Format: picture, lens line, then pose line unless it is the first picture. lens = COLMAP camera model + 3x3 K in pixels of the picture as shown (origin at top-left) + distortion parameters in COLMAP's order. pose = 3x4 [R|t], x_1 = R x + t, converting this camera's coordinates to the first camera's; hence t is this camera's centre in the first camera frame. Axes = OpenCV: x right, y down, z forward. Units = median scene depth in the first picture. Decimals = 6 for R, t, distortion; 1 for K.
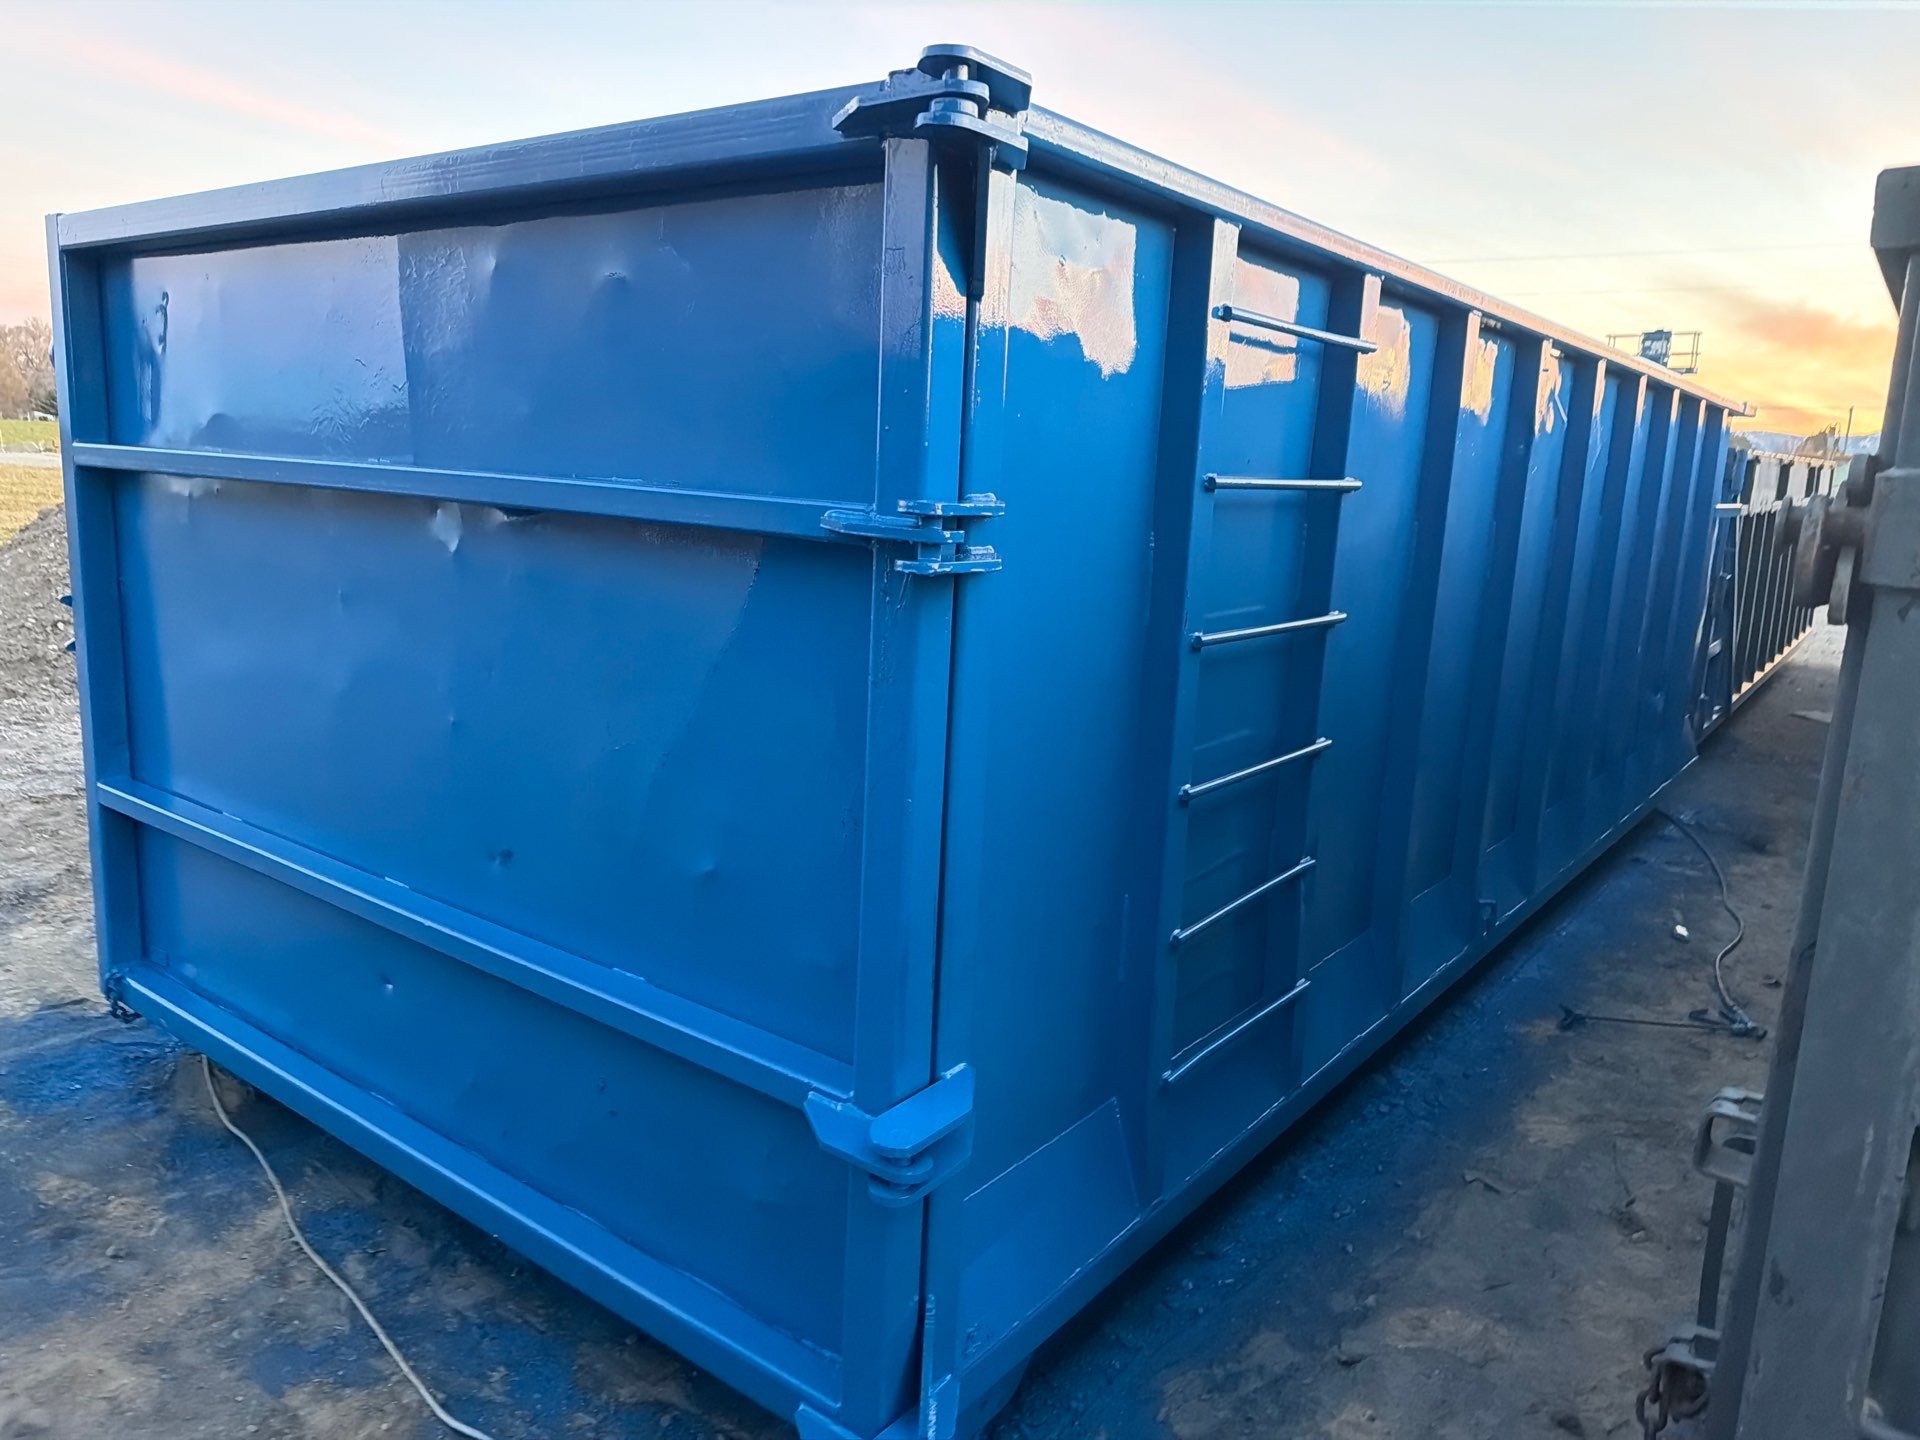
lens RADIAL K [[1325.9, 0, 942.8], [0, 1325.9, 697.3], [0, 0, 1]] dist [0.102561, -0.143463]
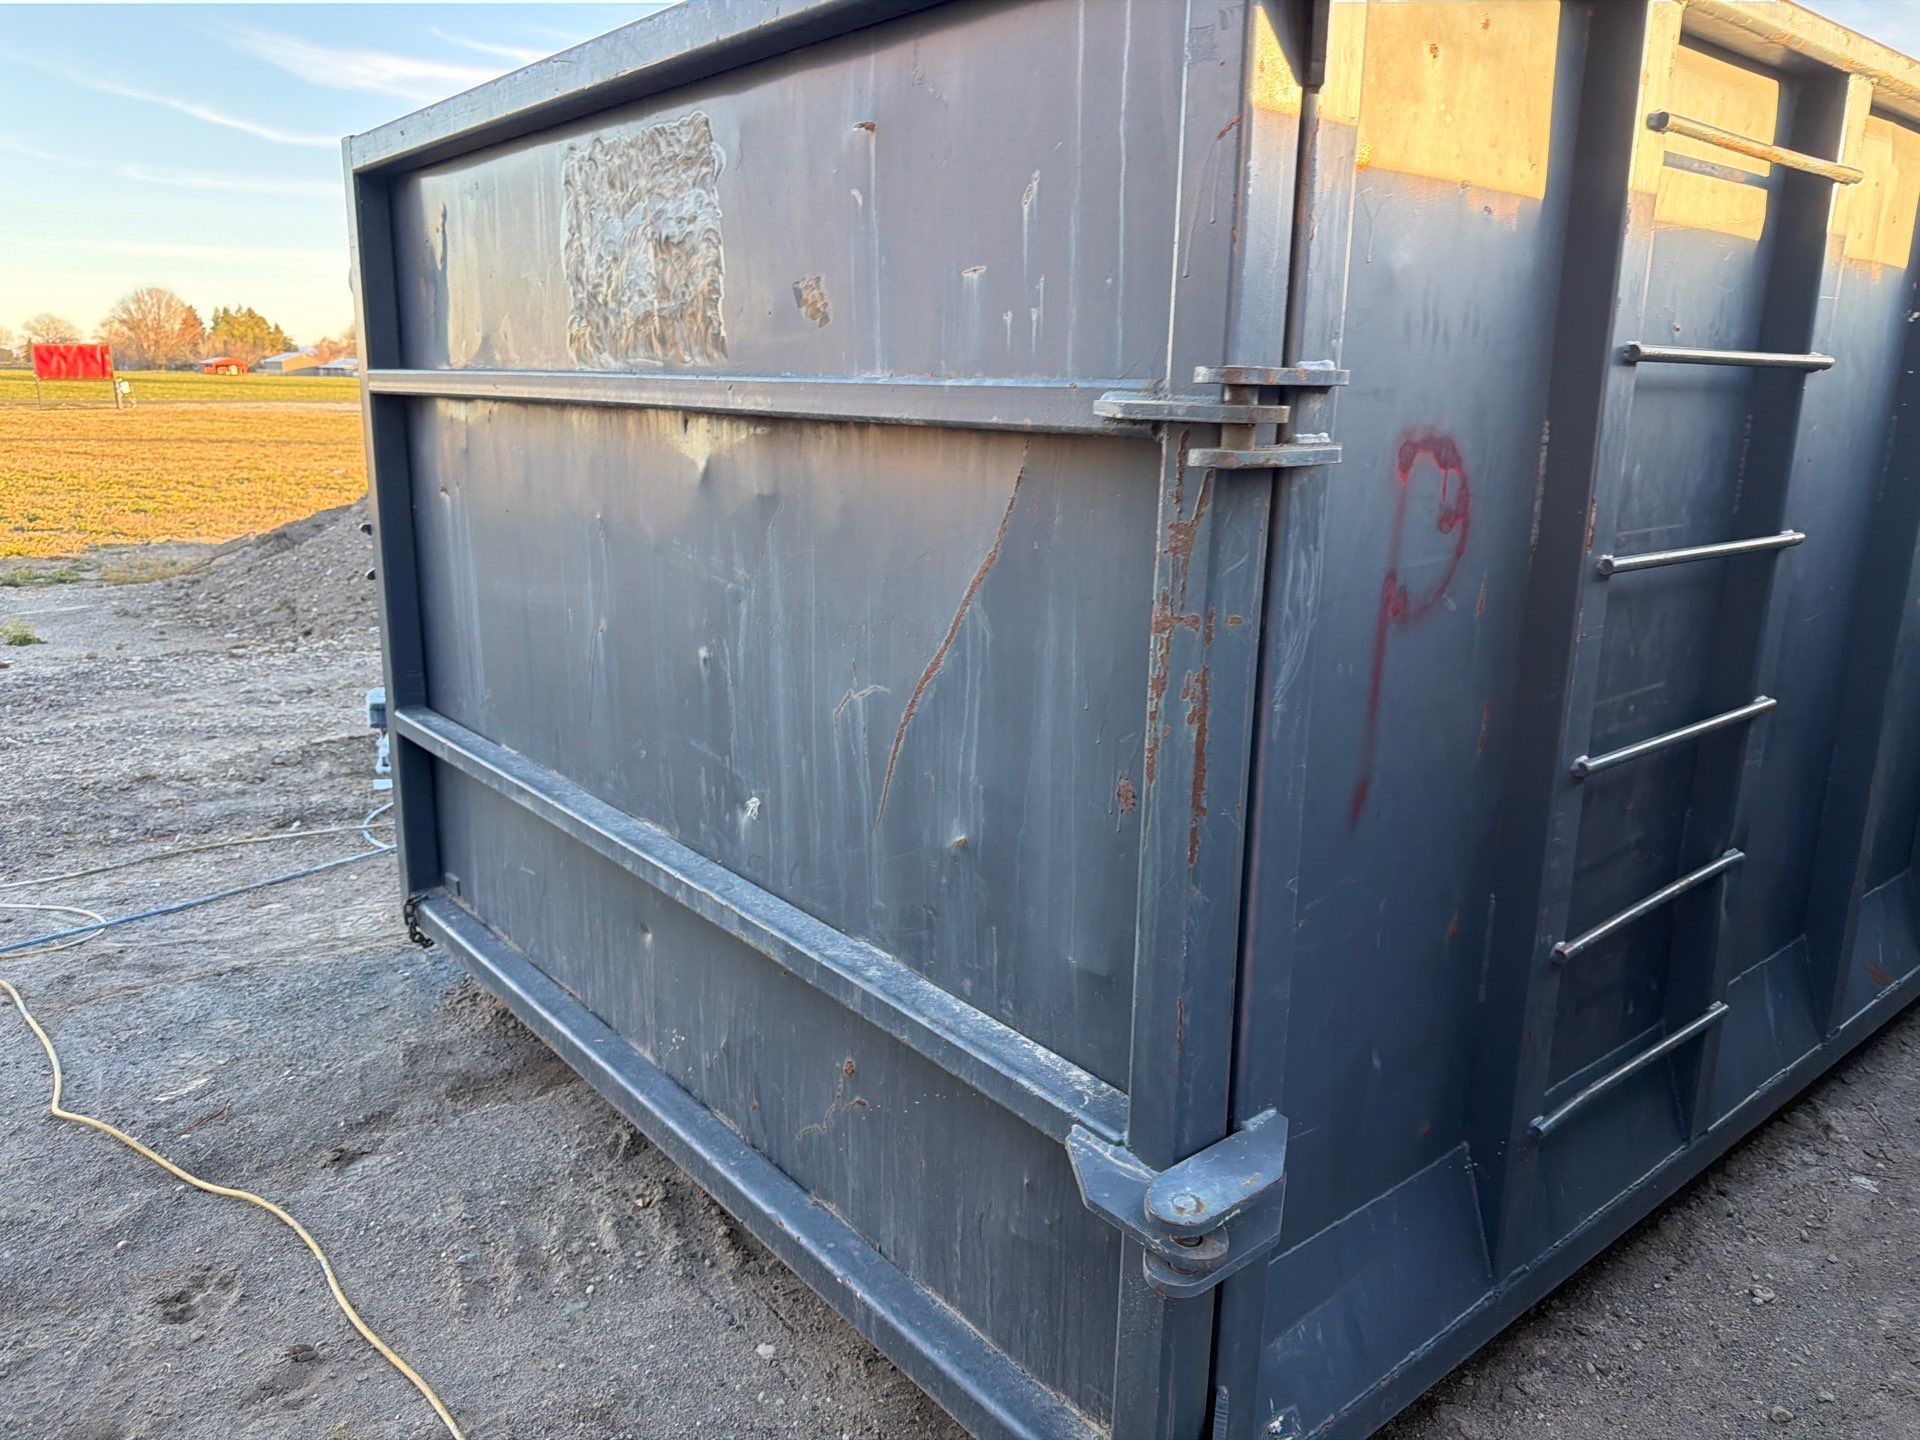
lens RADIAL K [[1325.9, 0, 942.8], [0, 1325.9, 697.3], [0, 0, 1]] dist [0.102561, -0.143463]
pose [[0.973949, 0.022129, -0.225683, 0.000357], [-0.011544, 0.998775, 0.048113, -0.000737], [0.226471, -0.044254, 0.973012, 0.166089]]
